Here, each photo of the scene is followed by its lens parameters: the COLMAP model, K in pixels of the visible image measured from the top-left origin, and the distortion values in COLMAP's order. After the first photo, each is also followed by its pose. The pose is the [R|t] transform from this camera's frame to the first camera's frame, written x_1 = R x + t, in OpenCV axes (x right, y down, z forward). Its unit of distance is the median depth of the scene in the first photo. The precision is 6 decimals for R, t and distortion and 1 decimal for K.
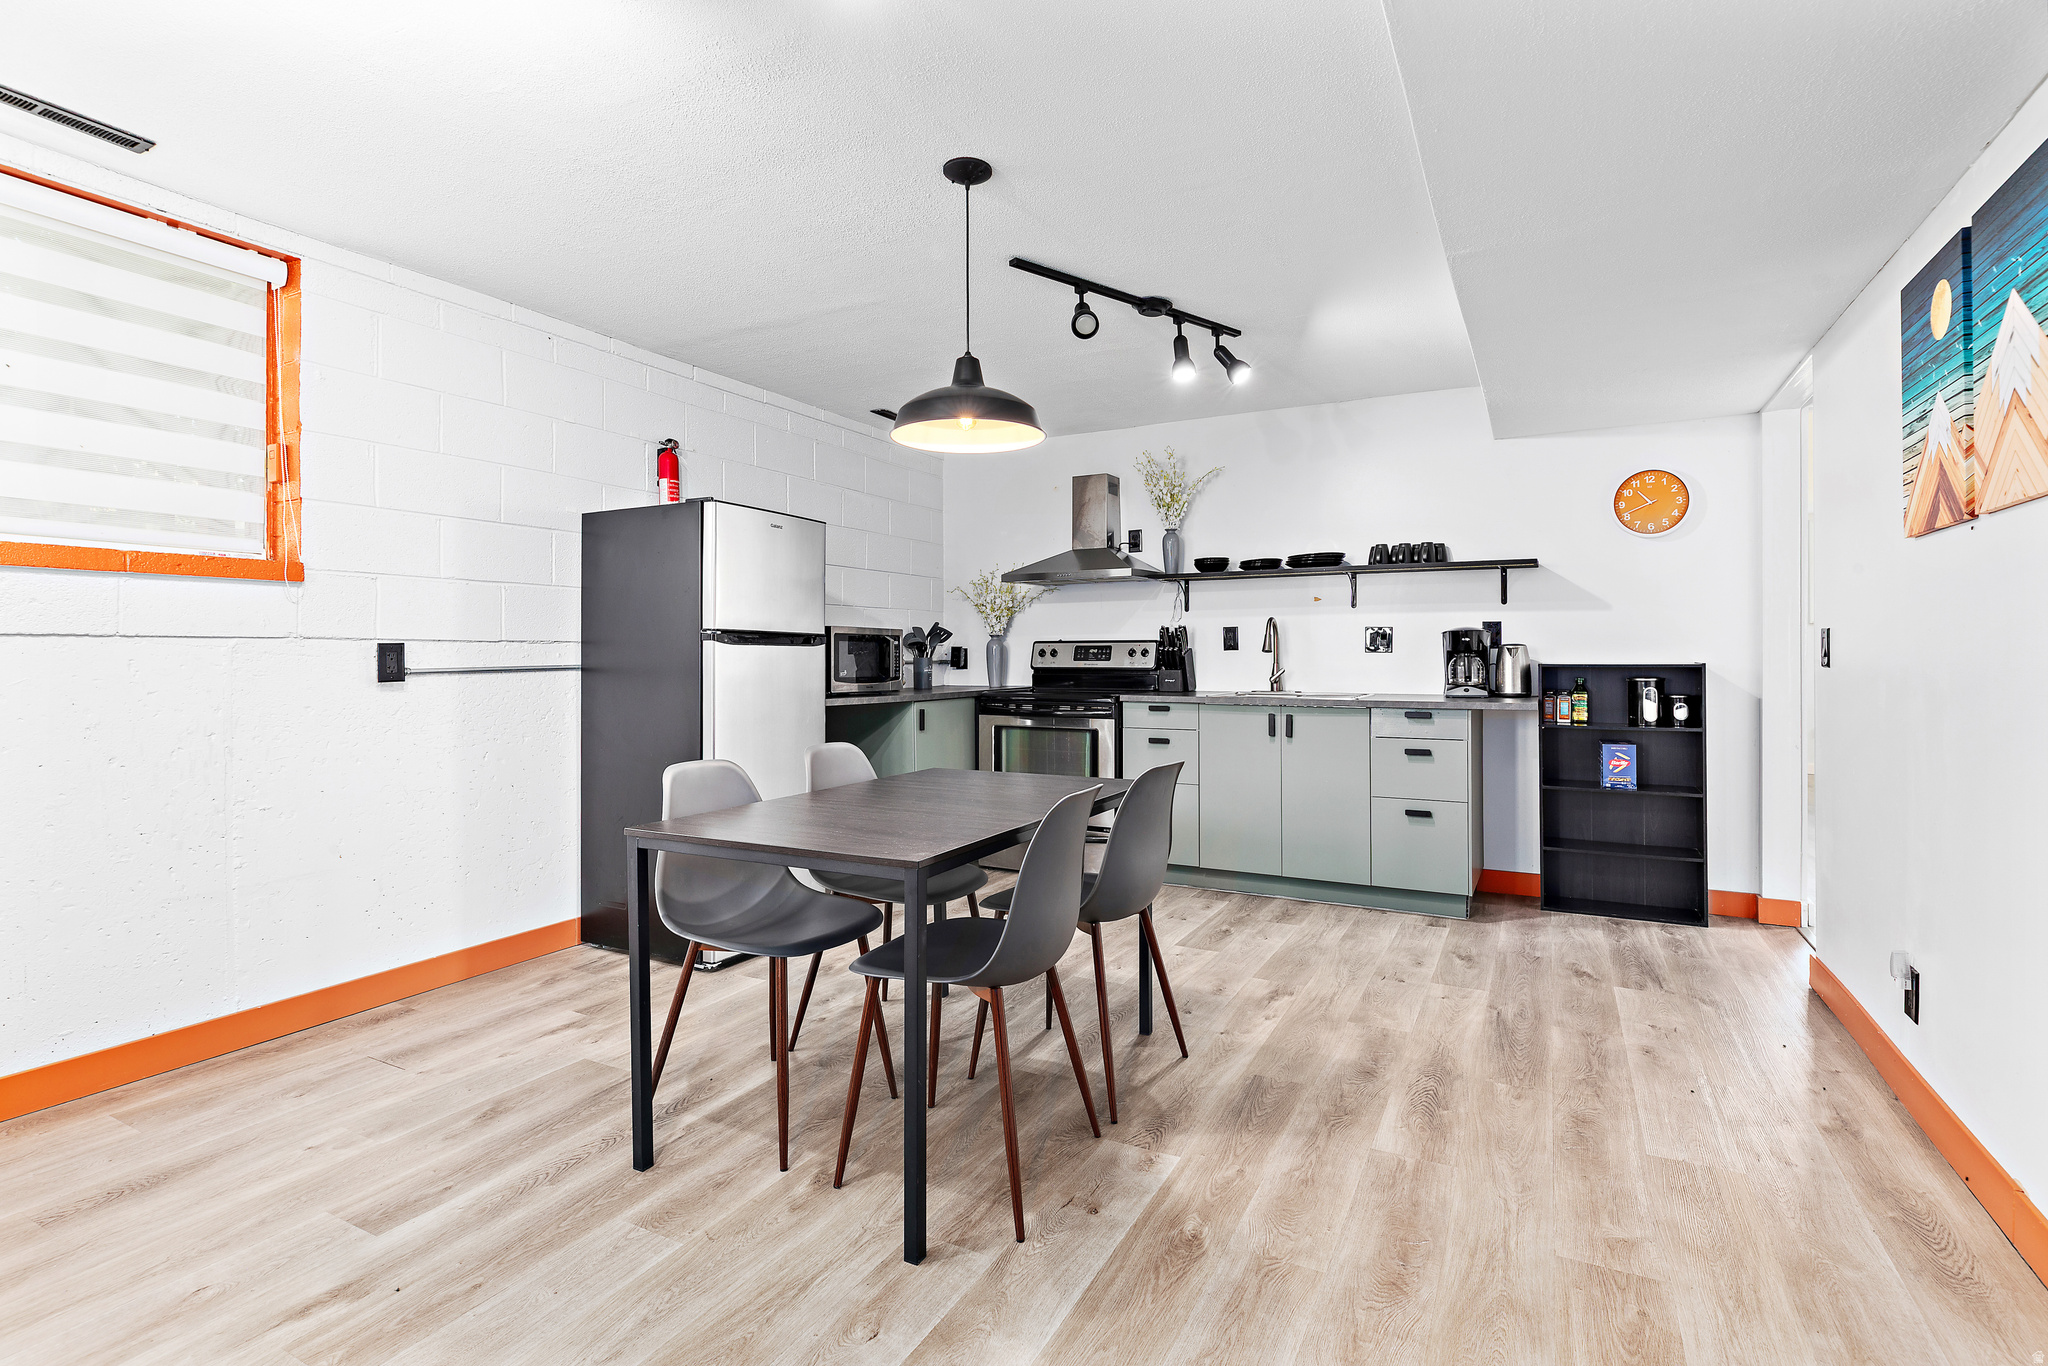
lens RADIAL K [[975.7, 0, 1035.6], [0, 975.7, 661.3], [0, 0, 1]] dist [-0.001917, 0.000815]
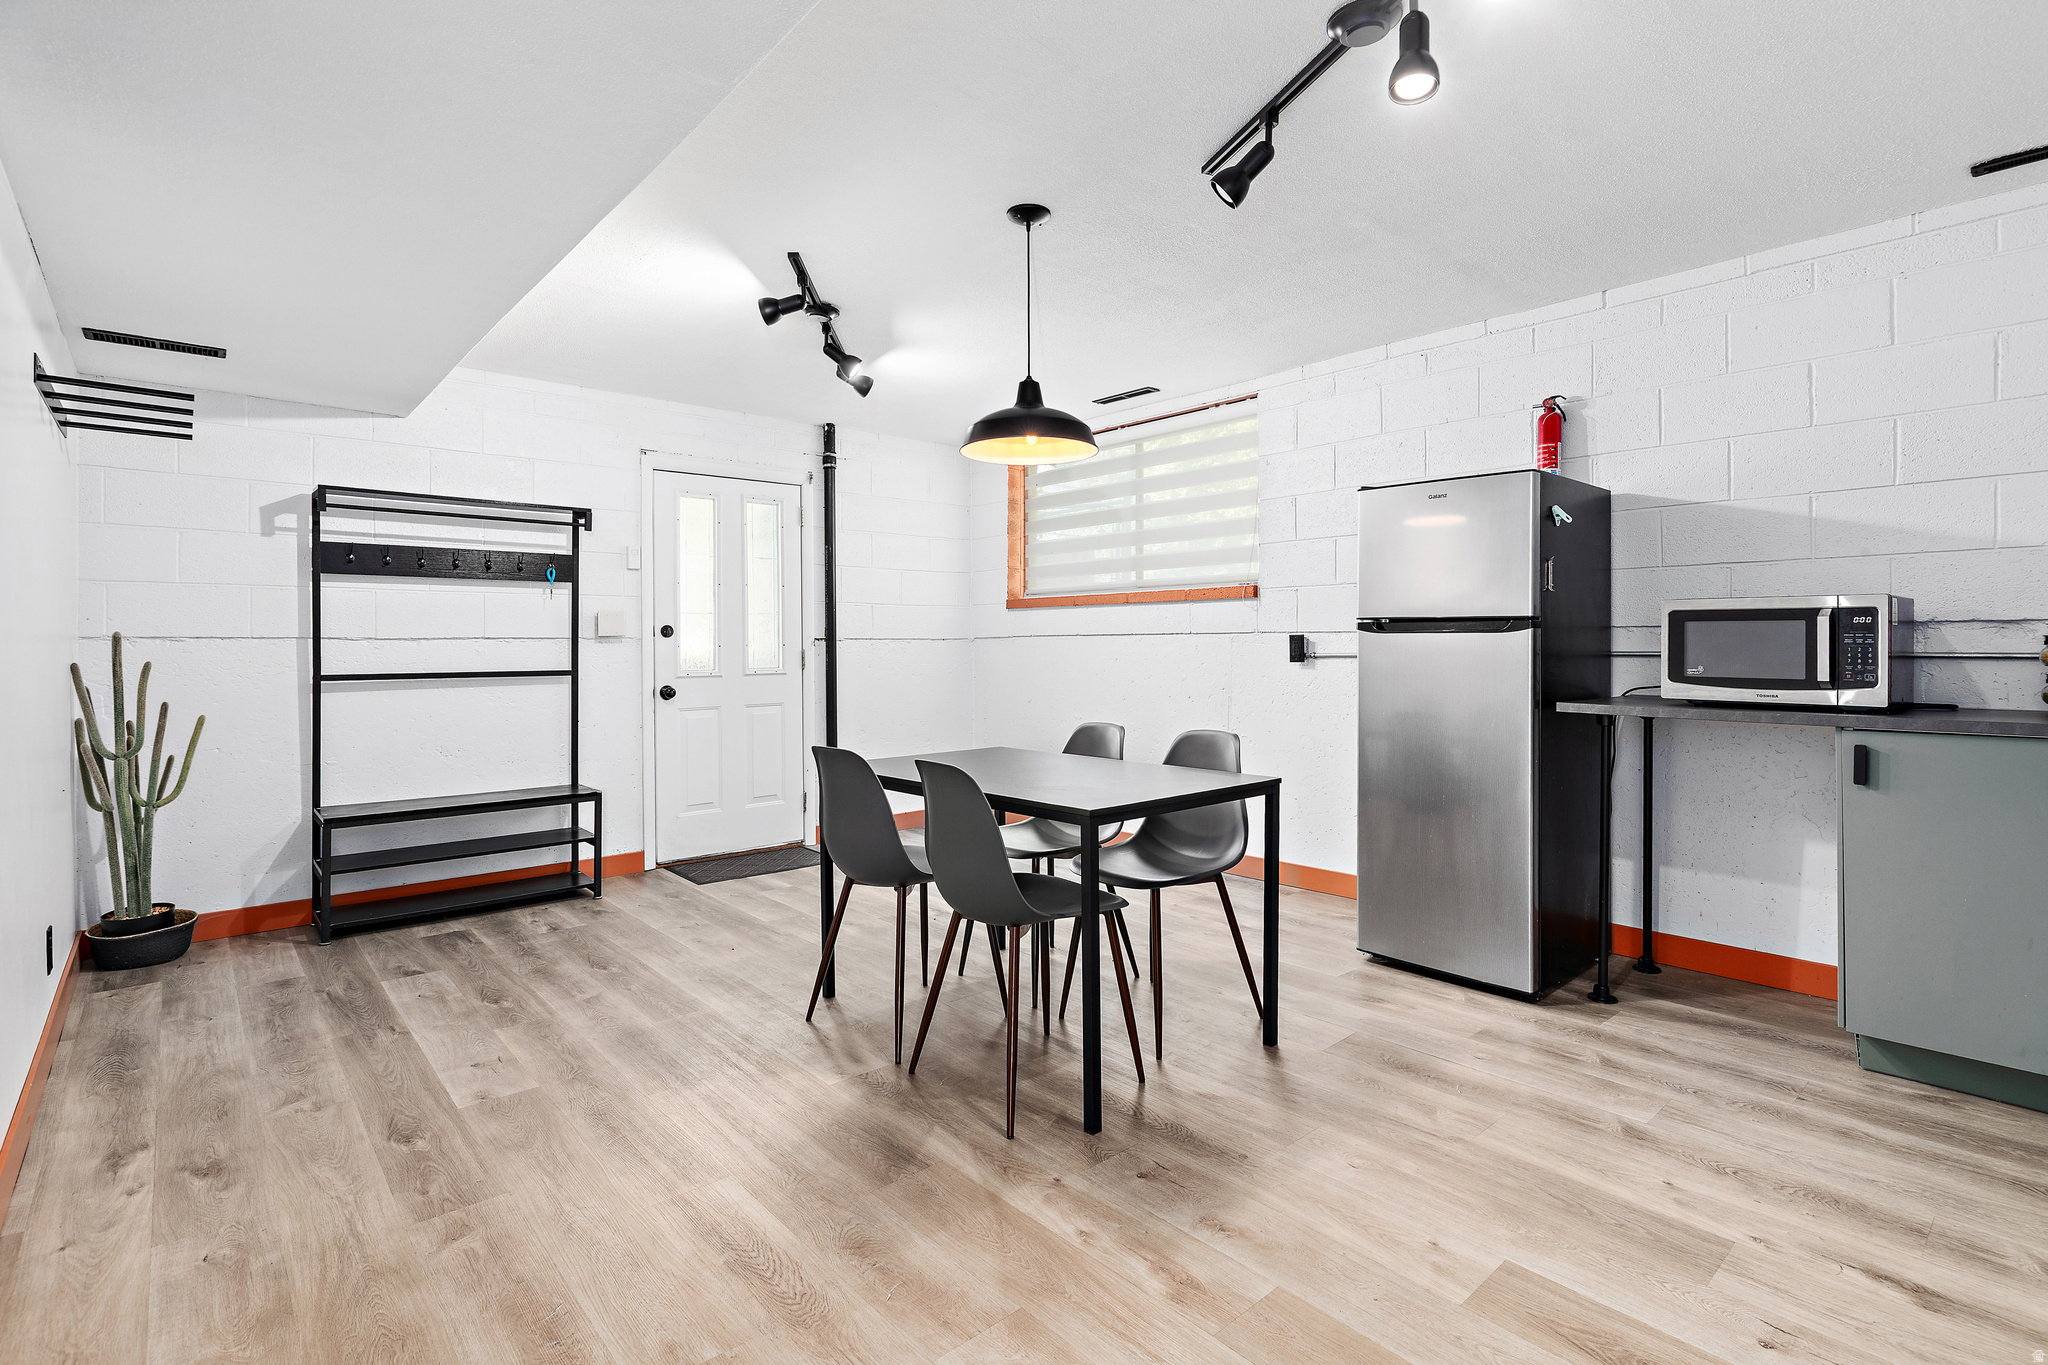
lens RADIAL K [[975.7, 0, 1035.6], [0, 975.7, 660.8], [0, 0, 1]] dist [-0.001917, 0.000815]
pose [[-0.358119, 0.017621, -0.933510, 0.966601], [-0.000036, 0.999822, 0.018887, -0.009746], [0.933676, 0.006797, -0.358055, 1.405956]]
